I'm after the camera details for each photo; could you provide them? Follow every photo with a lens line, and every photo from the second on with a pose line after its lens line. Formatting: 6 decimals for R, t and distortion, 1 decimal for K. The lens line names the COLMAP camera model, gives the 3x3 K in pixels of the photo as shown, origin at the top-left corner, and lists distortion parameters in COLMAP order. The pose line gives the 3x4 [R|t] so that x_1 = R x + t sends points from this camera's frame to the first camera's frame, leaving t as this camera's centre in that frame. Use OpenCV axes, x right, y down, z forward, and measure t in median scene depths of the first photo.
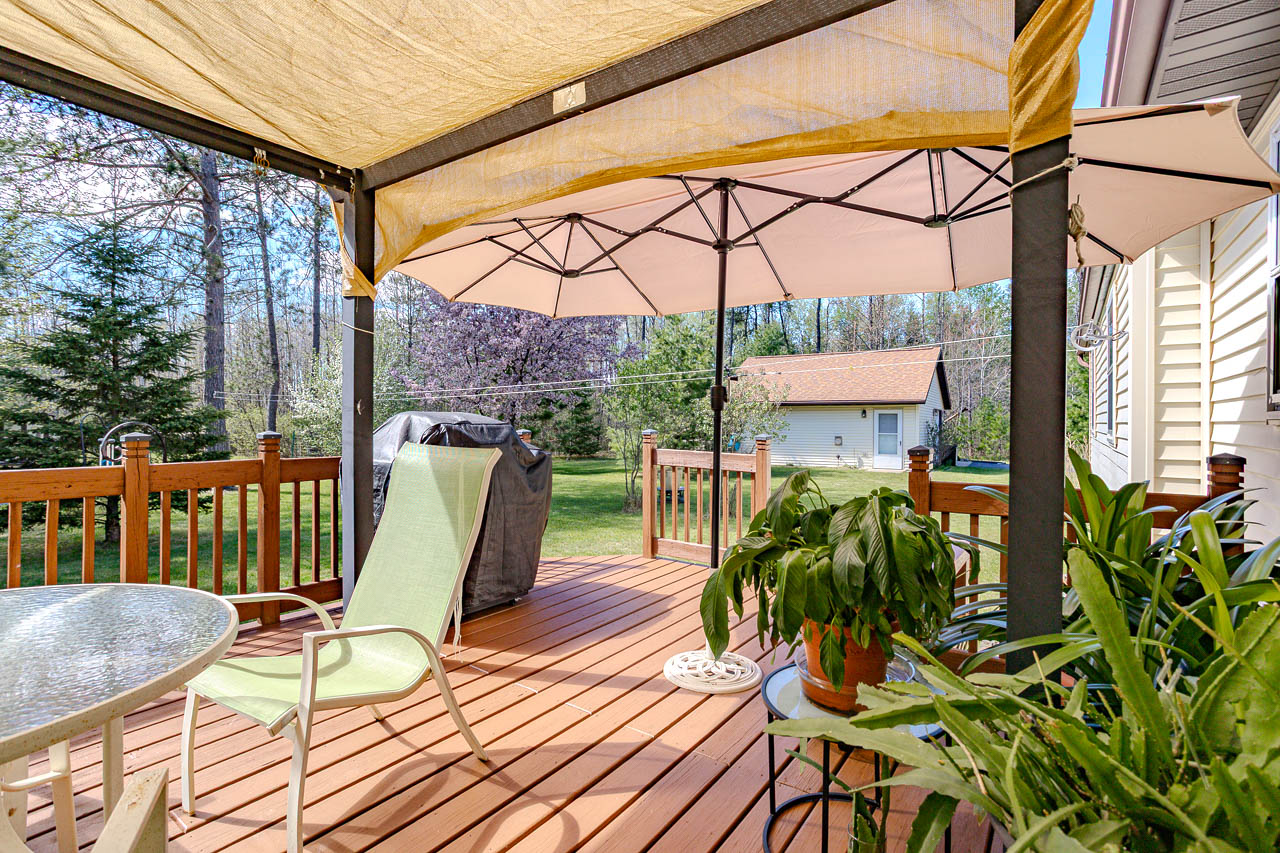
lens RADIAL K [[604.5, 0, 635.8], [0, 604.5, 422.8], [0, 0, 1]] dist [-0.020396, 0.000433]
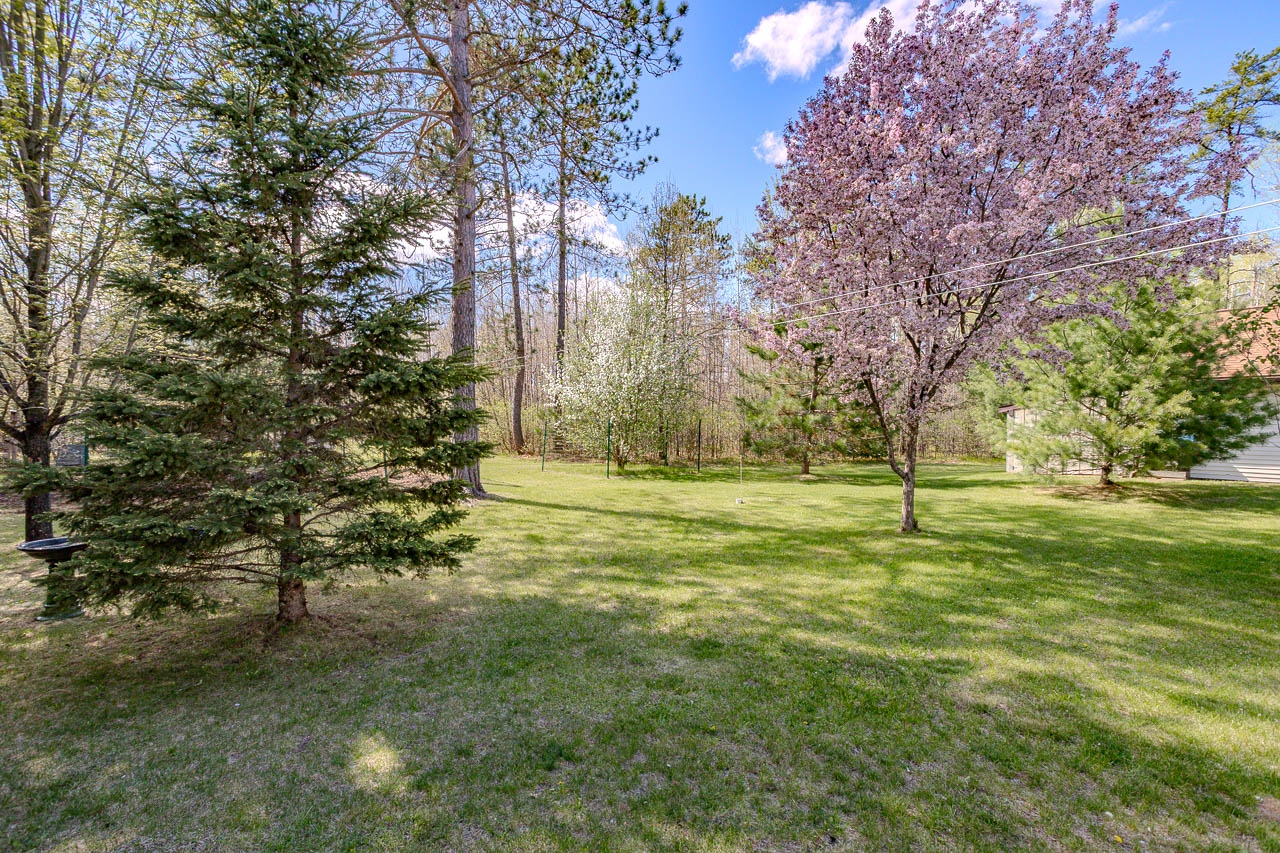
lens RADIAL K [[633.2, 0, 640.0], [0, 633.2, 426.5], [0, 0, 1]] dist [-0.034508, -0.000044]
pose [[0.943764, 0.010662, -0.330447, -0.118386], [-0.009032, 0.999938, 0.006468, 0.008814], [0.330495, -0.003119, 0.943803, 0.165785]]
